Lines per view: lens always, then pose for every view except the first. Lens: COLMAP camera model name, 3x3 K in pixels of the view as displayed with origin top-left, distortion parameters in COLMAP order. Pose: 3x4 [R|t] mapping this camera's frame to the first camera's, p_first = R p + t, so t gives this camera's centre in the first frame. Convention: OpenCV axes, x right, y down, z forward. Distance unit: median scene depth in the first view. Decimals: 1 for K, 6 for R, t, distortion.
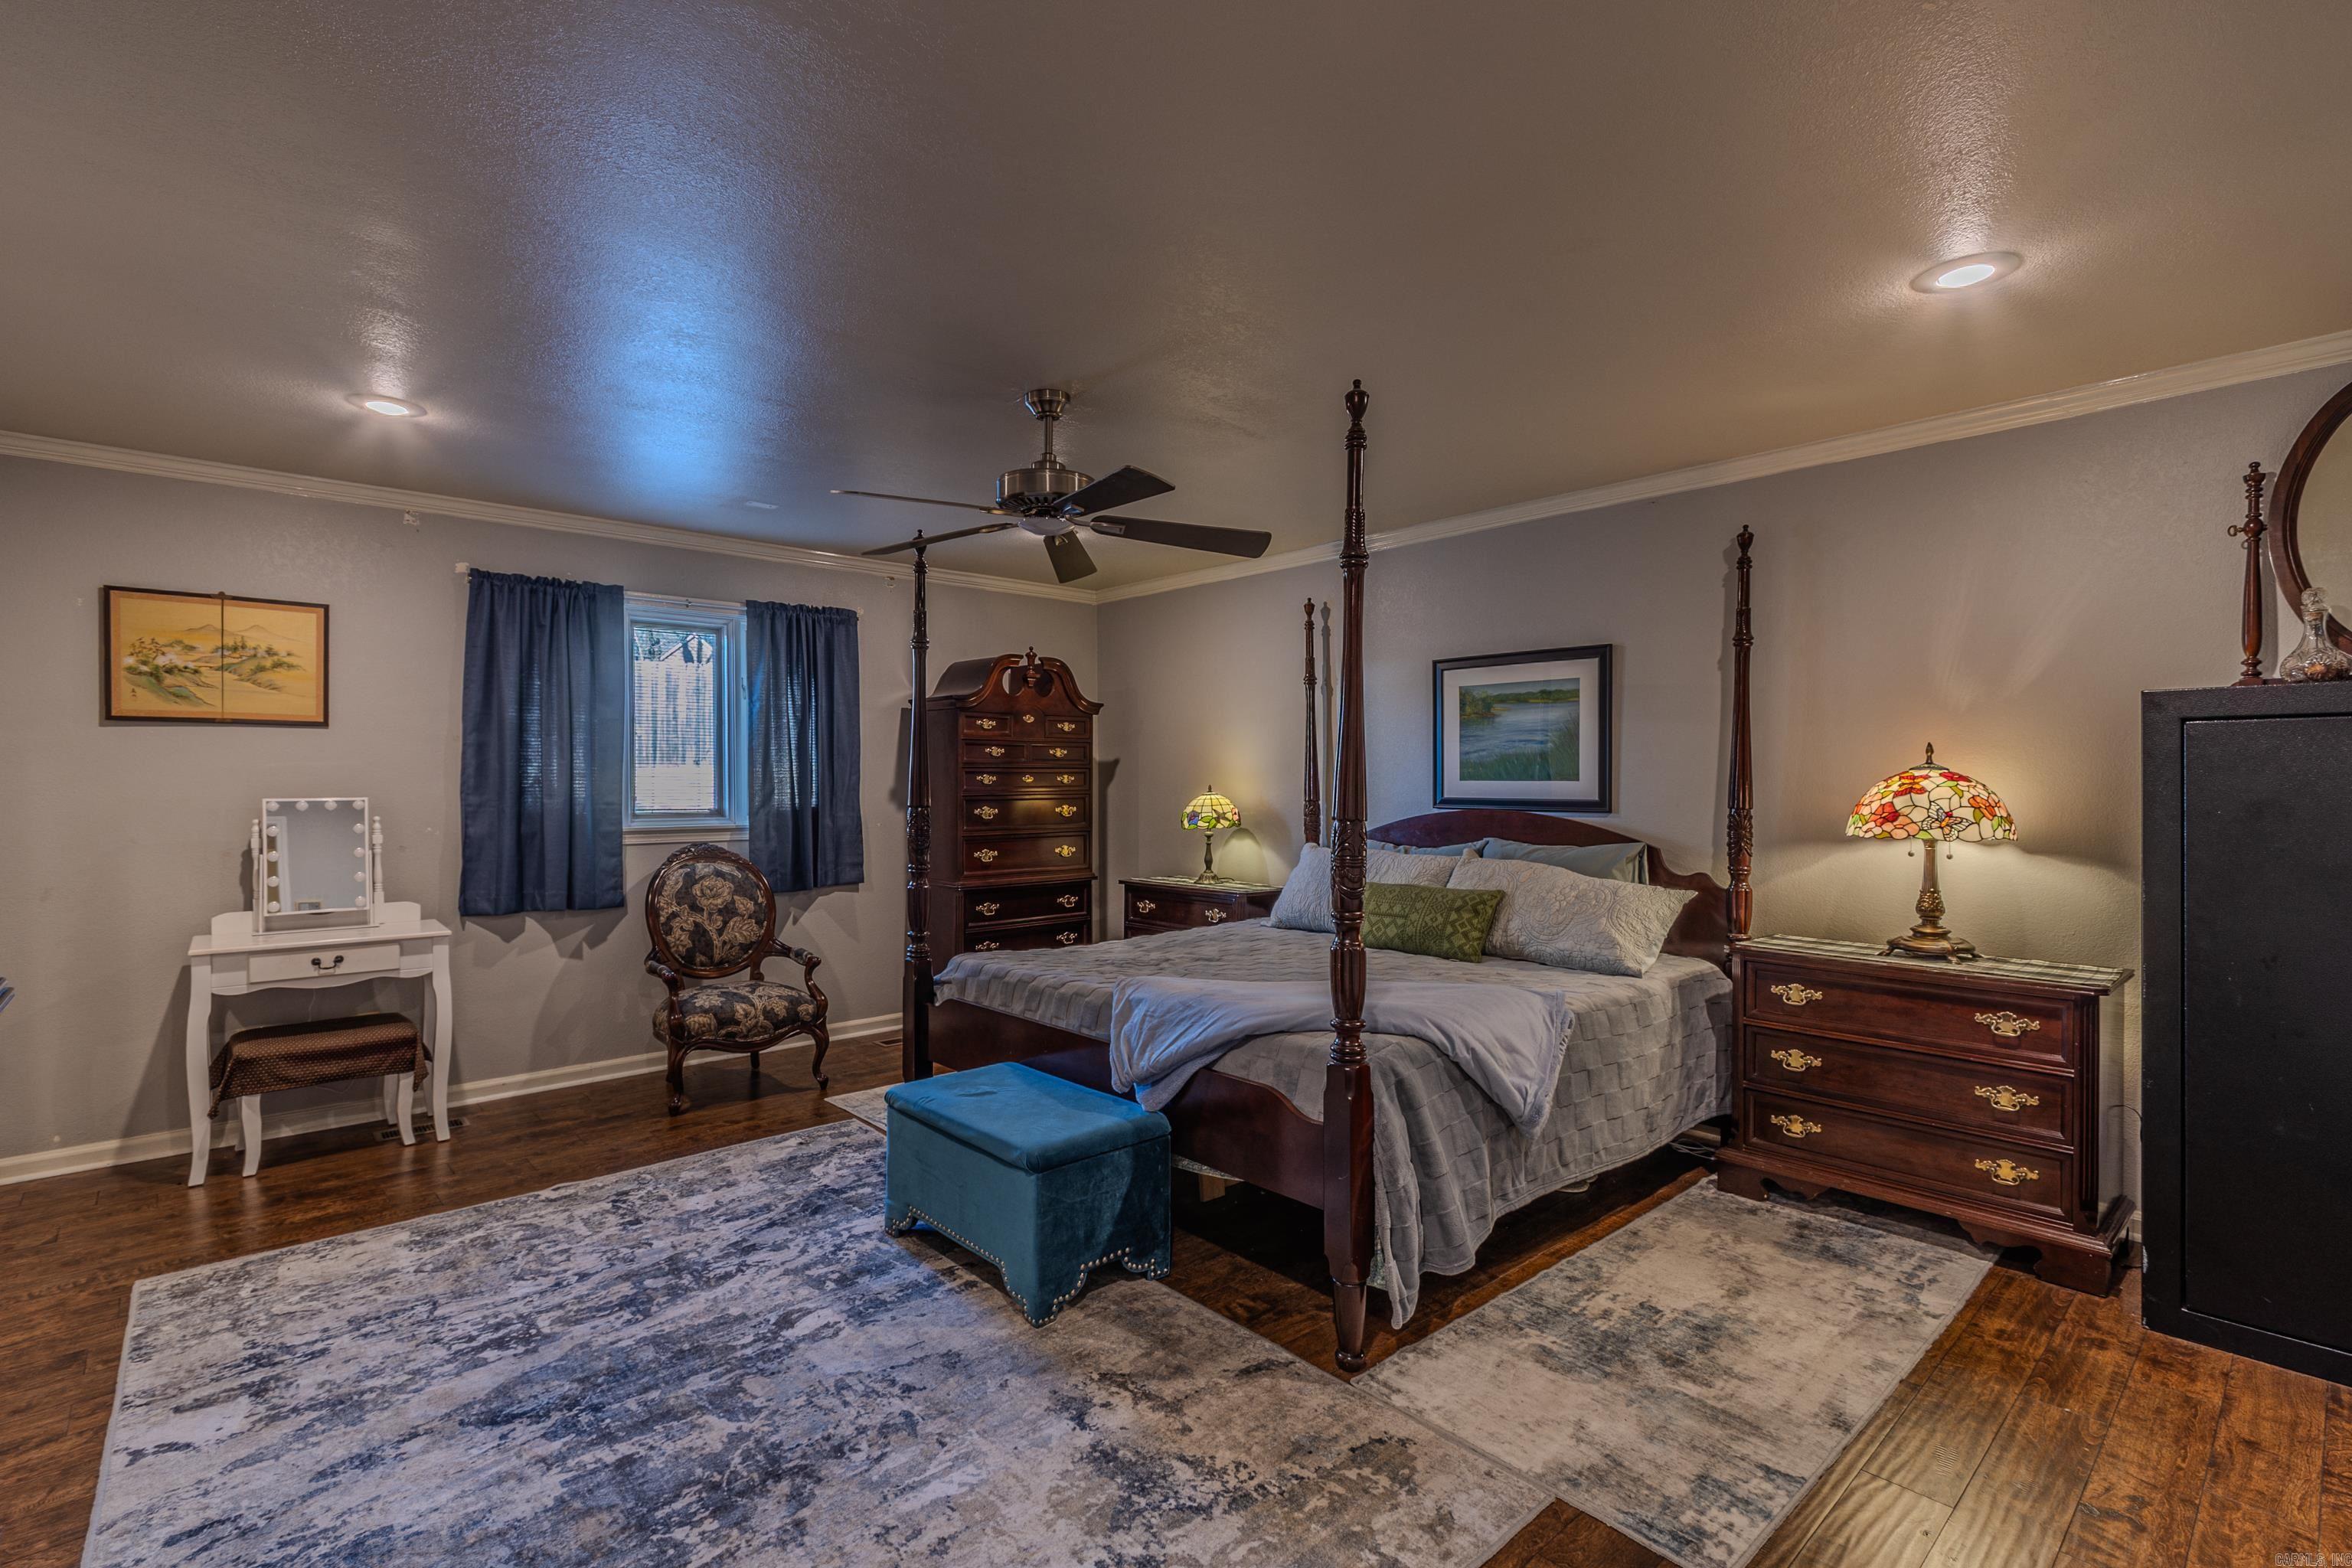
lens RADIAL K [[1075.1, 0, 1175.3], [0, 1075.1, 779.3], [0, 0, 1]] dist [0.000068, -0.001352]
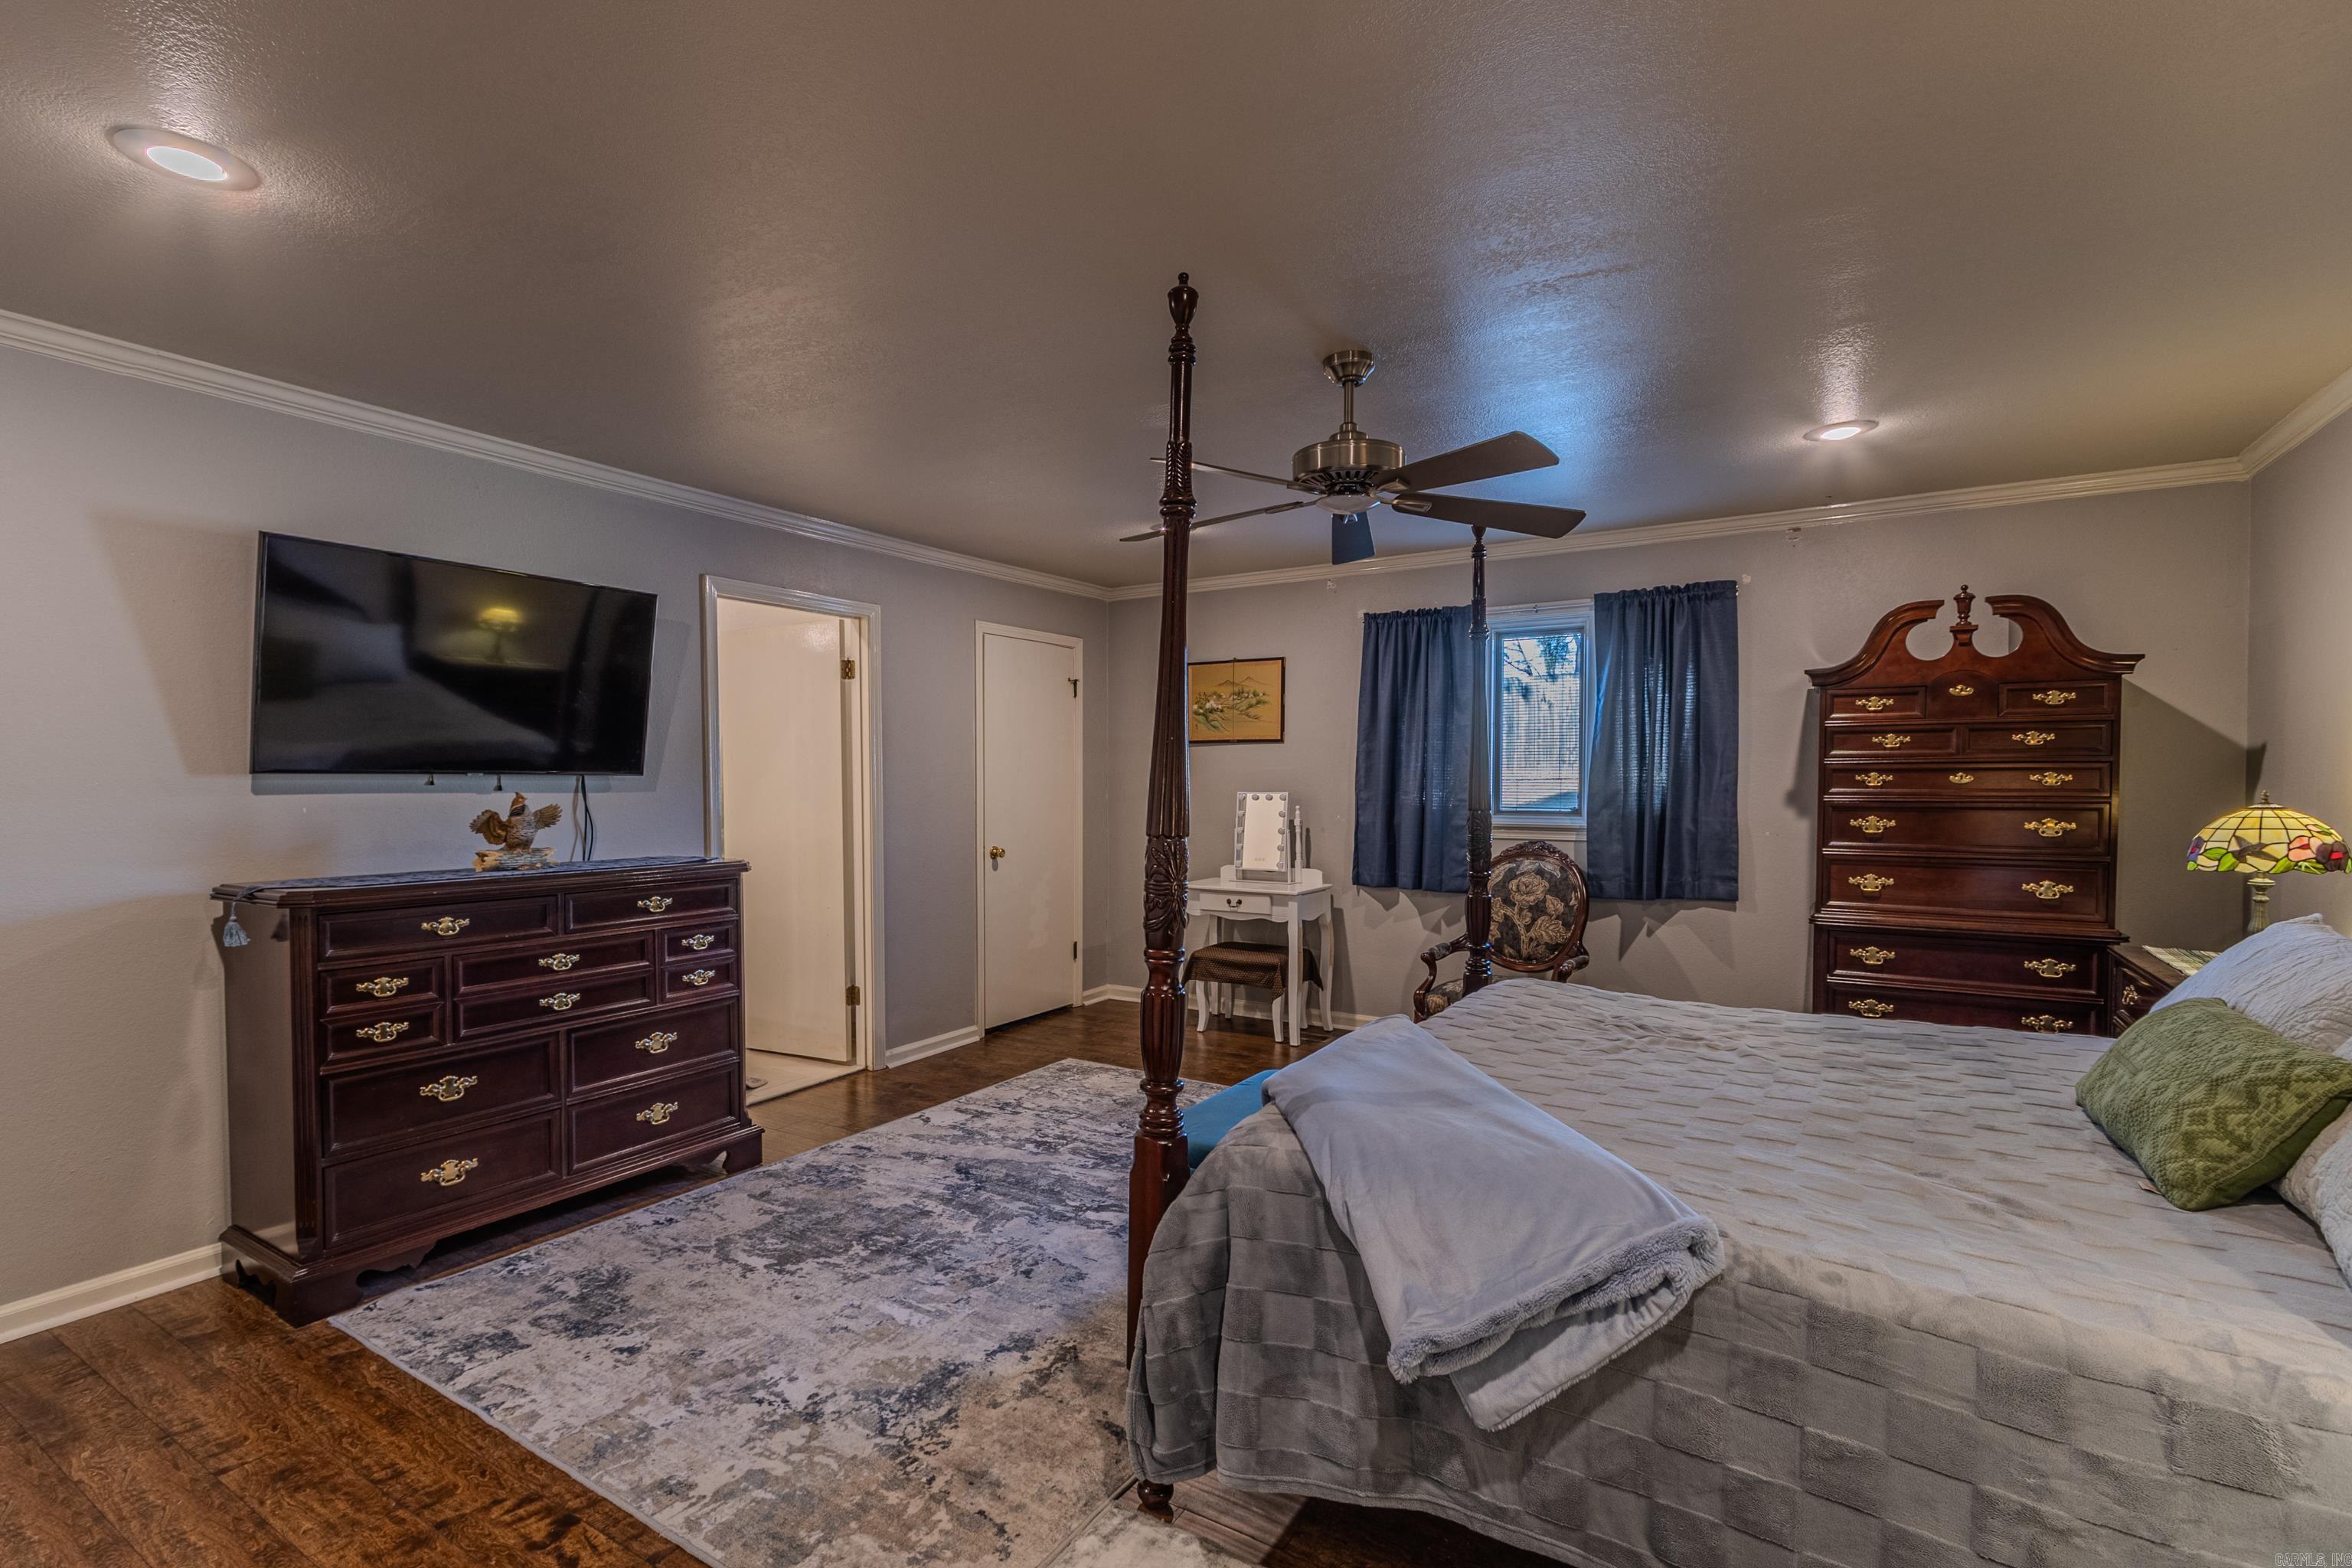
lens RADIAL K [[1075.1, 0, 1169.3], [0, 1075.1, 800.8], [0, 0, 1]] dist [0.000068, -0.001352]
pose [[0.268240, 0.021588, -0.963110, 0.591796], [0.001399, 0.999739, 0.022799, -0.003946], [0.963351, -0.007463, 0.268140, 0.499313]]
